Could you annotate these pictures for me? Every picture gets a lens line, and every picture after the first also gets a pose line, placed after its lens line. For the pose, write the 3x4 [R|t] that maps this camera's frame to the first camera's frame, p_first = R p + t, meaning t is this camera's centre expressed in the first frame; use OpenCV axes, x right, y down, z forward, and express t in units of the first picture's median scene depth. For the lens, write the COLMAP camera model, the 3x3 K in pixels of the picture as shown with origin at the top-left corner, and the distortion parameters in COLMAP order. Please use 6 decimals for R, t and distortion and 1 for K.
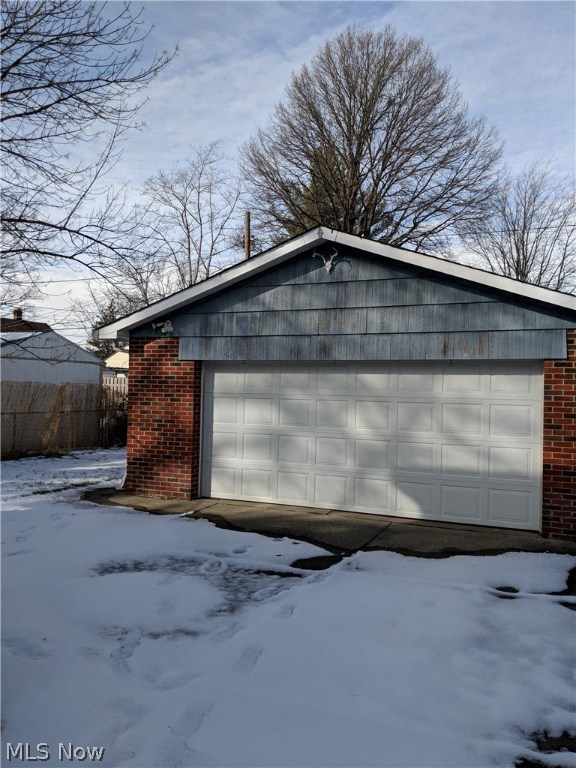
lens RADIAL K [[605.0, 0, 288.0], [0, 605.0, 384.0], [0, 0, 1]] dist [0.065838, -0.122137]
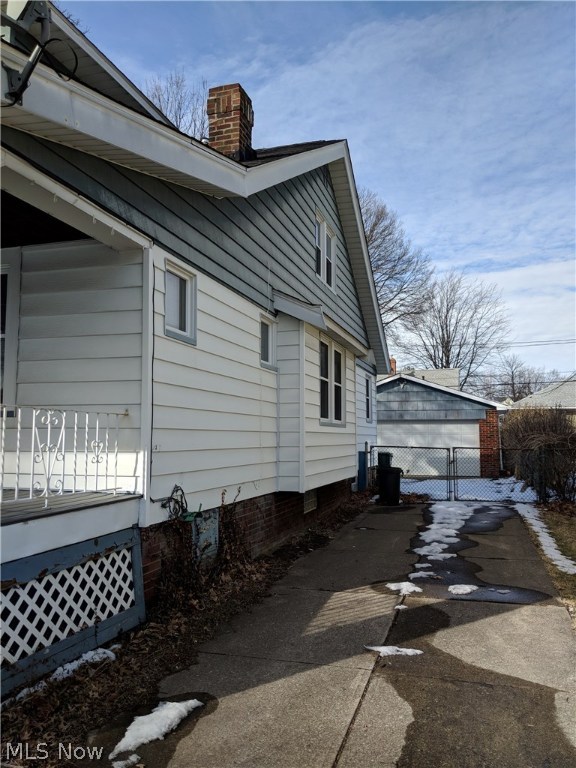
lens RADIAL K [[605.0, 0, 288.0], [0, 605.0, 384.0], [0, 0, 1]] dist [0.065838, -0.122137]
pose [[0.992296, -0.004035, 0.123827, -0.797493], [0.014460, 0.996411, -0.083407, 0.022142], [-0.123046, 0.084555, 0.988792, -1.692946]]
